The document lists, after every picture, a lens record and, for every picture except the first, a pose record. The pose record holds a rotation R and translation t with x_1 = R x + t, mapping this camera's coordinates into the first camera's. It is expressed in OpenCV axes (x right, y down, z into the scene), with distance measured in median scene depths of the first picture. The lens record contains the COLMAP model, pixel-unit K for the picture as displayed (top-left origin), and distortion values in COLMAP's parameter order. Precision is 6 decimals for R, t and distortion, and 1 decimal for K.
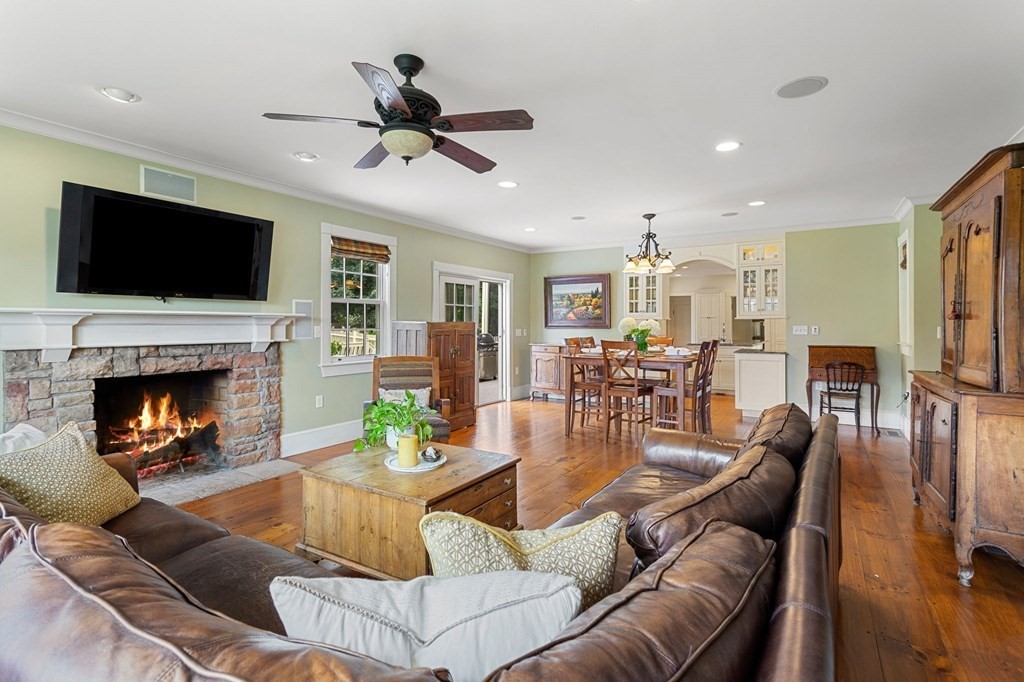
lens RADIAL K [[486.4, 0, 517.3], [0, 486.4, 336.3], [0, 0, 1]] dist [0.003238, 0.001907]
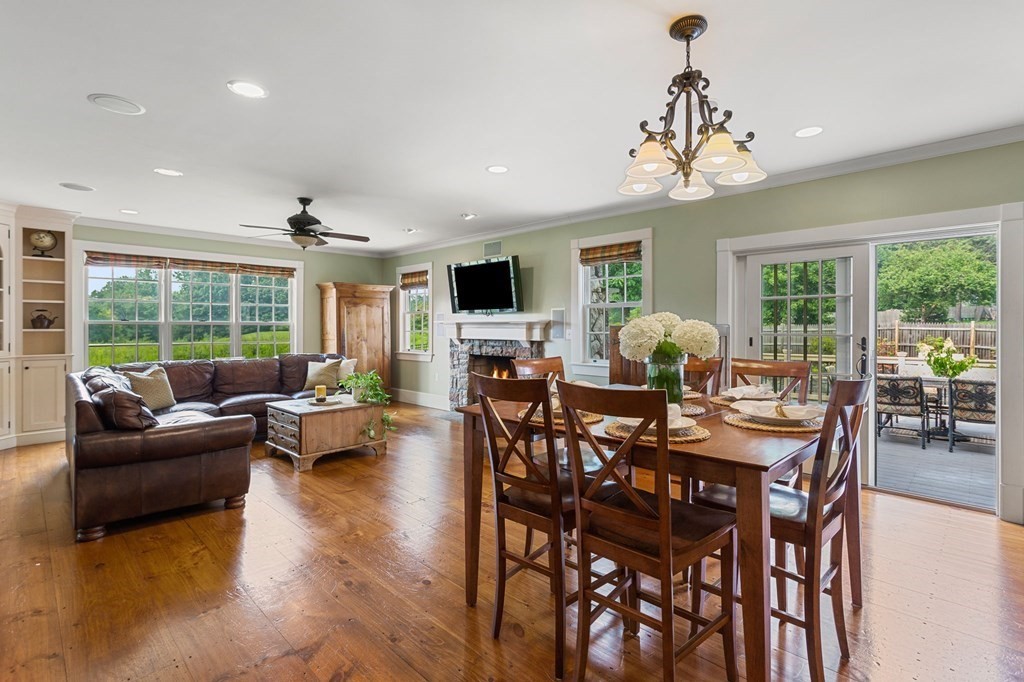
lens RADIAL K [[486.4, 0, 507.6], [0, 486.4, 325.2], [0, 0, 1]] dist [0.003238, 0.001907]
pose [[-0.234268, 0.006434, -0.972151, 0.945081], [-0.017540, 0.999787, 0.010844, -0.051684], [0.972014, 0.019592, -0.234105, 1.401157]]
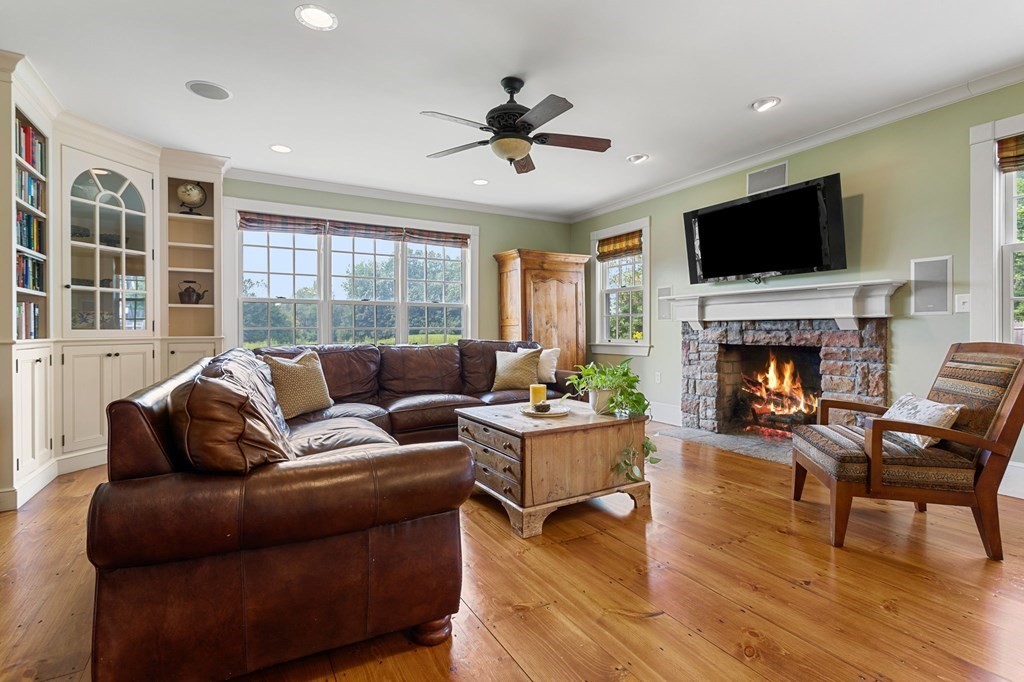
lens RADIAL K [[486.4, 0, 512.8], [0, 486.4, 328.2], [0, 0, 1]] dist [0.003238, 0.001907]
pose [[-0.478438, 0.006095, -0.878100, 0.537352], [-0.011502, 0.999847, 0.013207, 0.026919], [0.878046, 0.016419, -0.478295, 0.979436]]
